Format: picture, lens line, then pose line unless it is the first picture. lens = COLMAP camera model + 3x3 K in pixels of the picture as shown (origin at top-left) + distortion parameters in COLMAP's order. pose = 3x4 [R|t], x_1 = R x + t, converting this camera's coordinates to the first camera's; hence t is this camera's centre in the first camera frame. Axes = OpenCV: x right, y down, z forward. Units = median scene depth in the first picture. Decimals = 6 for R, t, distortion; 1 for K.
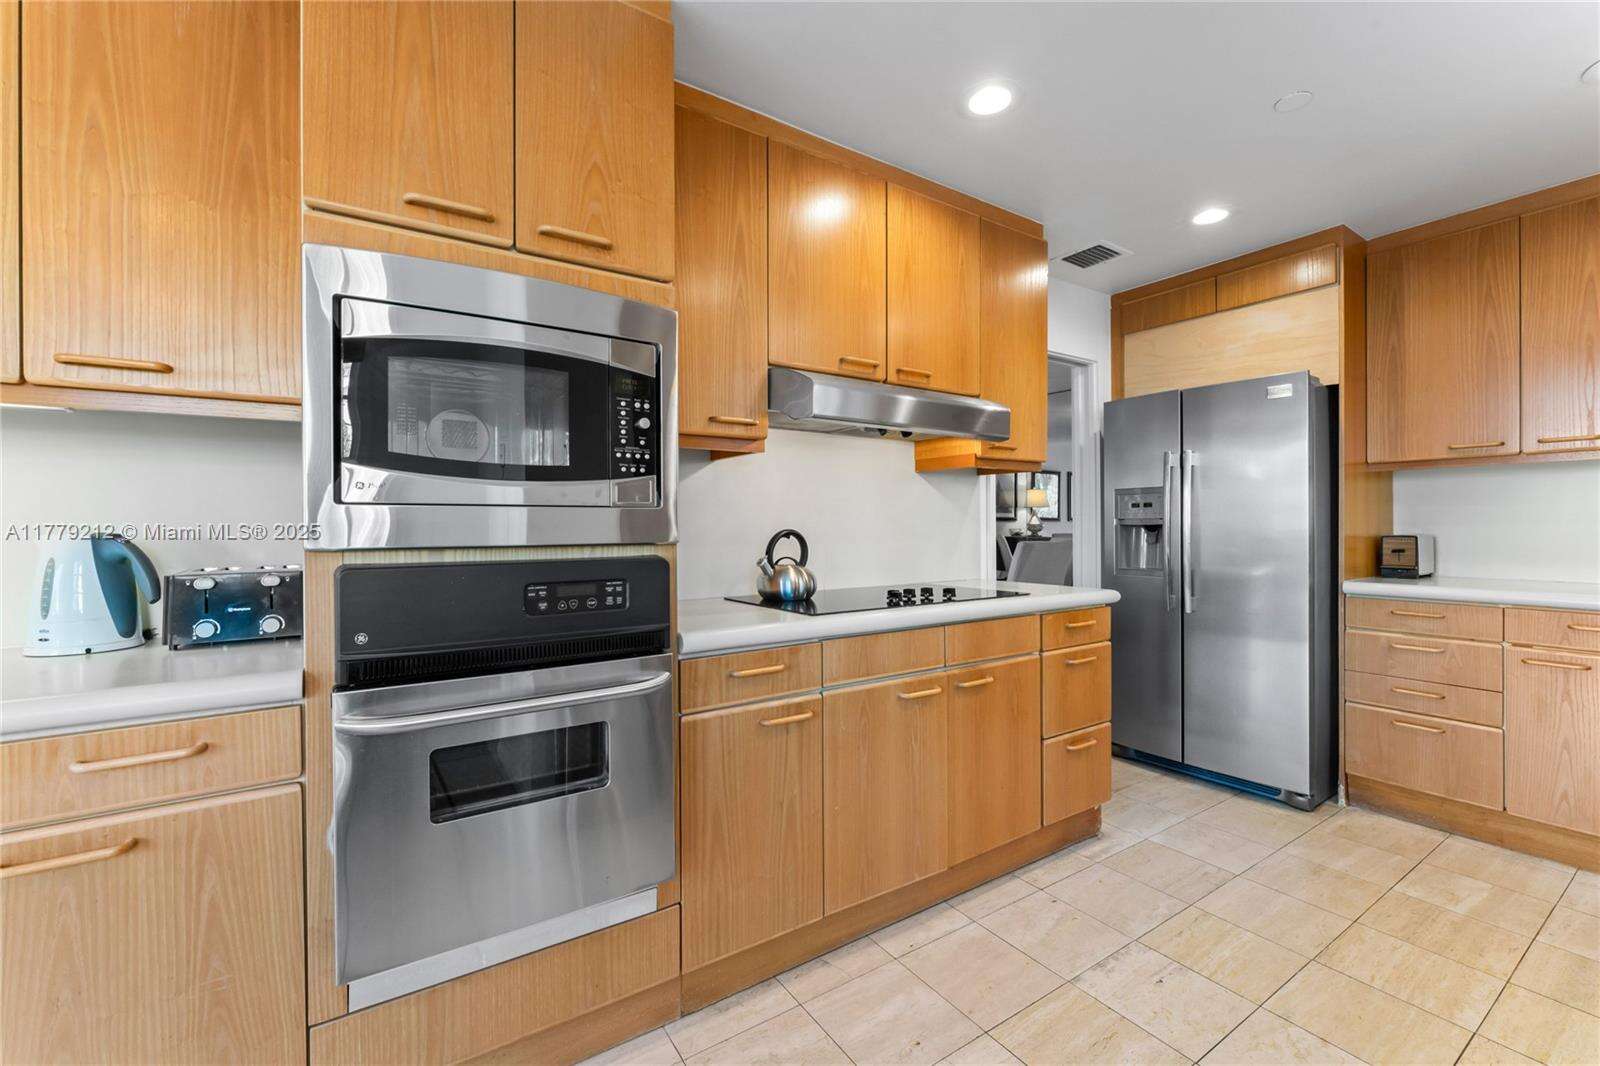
lens RADIAL K [[648.5, 0, 799.8], [0, 648.5, 526.2], [0, 0, 1]] dist [-0.002712, -0.000233]
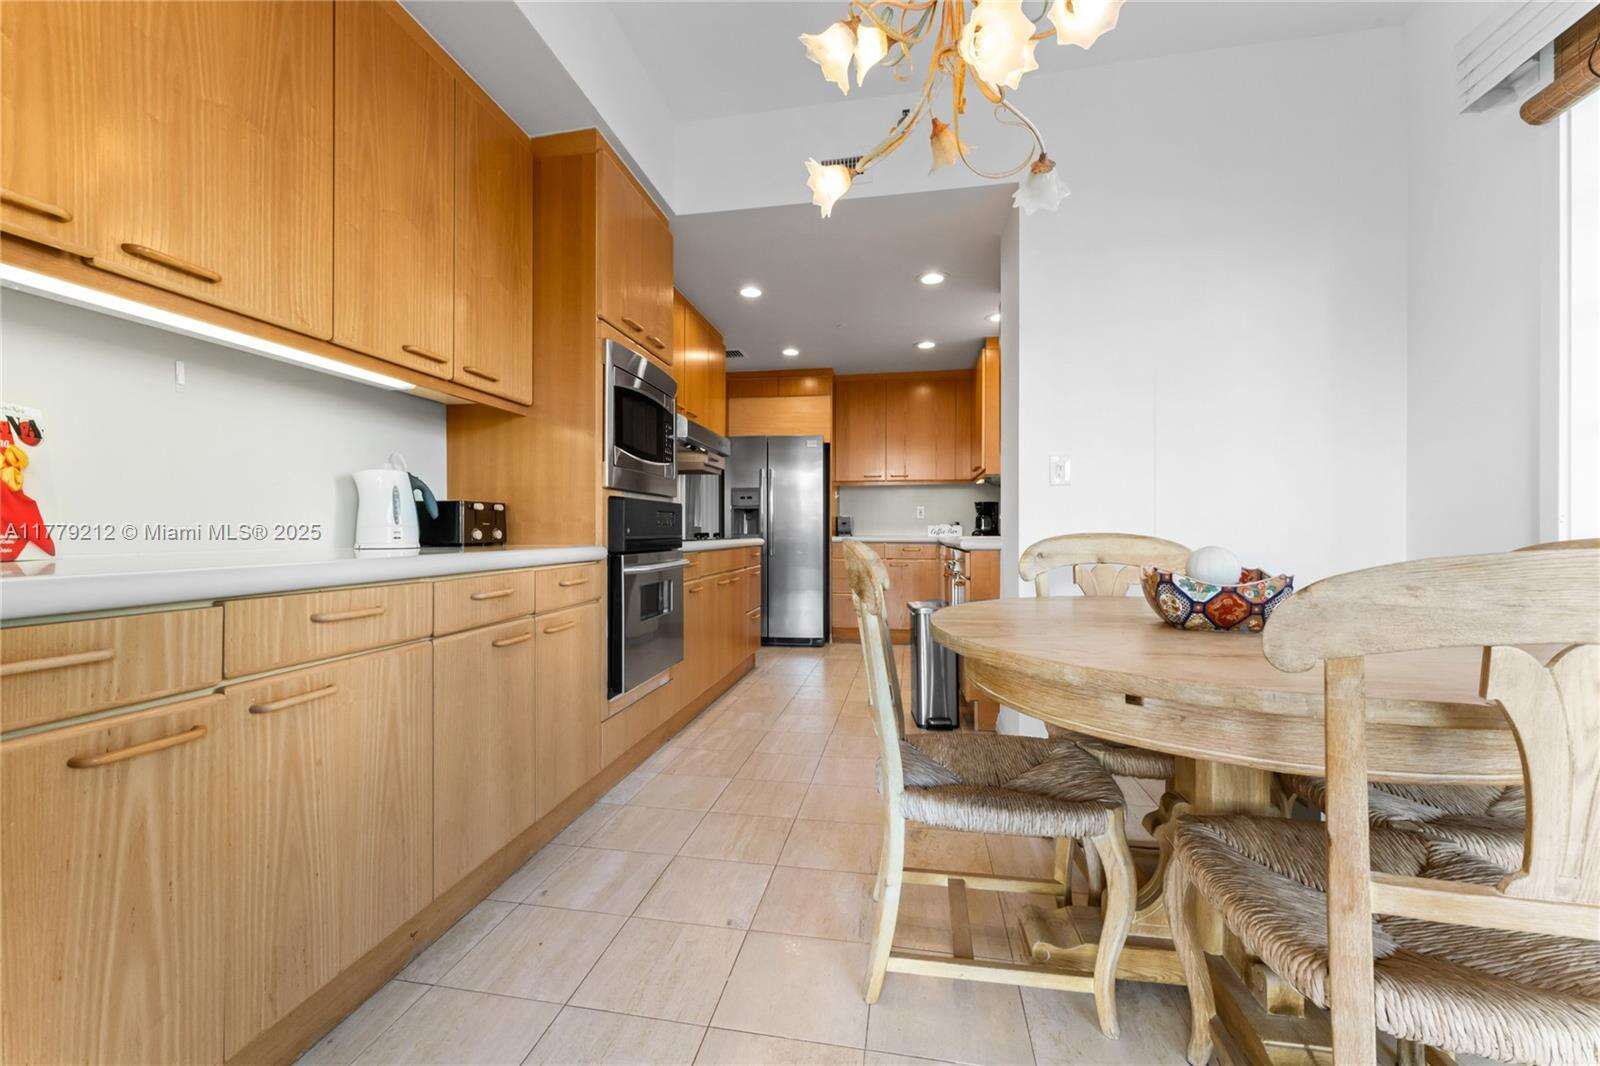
lens RADIAL K [[648.5, 0, 798.6], [0, 648.5, 531.3], [0, 0, 1]] dist [-0.002712, -0.000233]
pose [[0.681915, 0.001852, 0.731429, -0.784193], [0.004543, 0.999967, -0.006767, 0.083303], [-0.731417, 0.007937, 0.681884, -0.363657]]
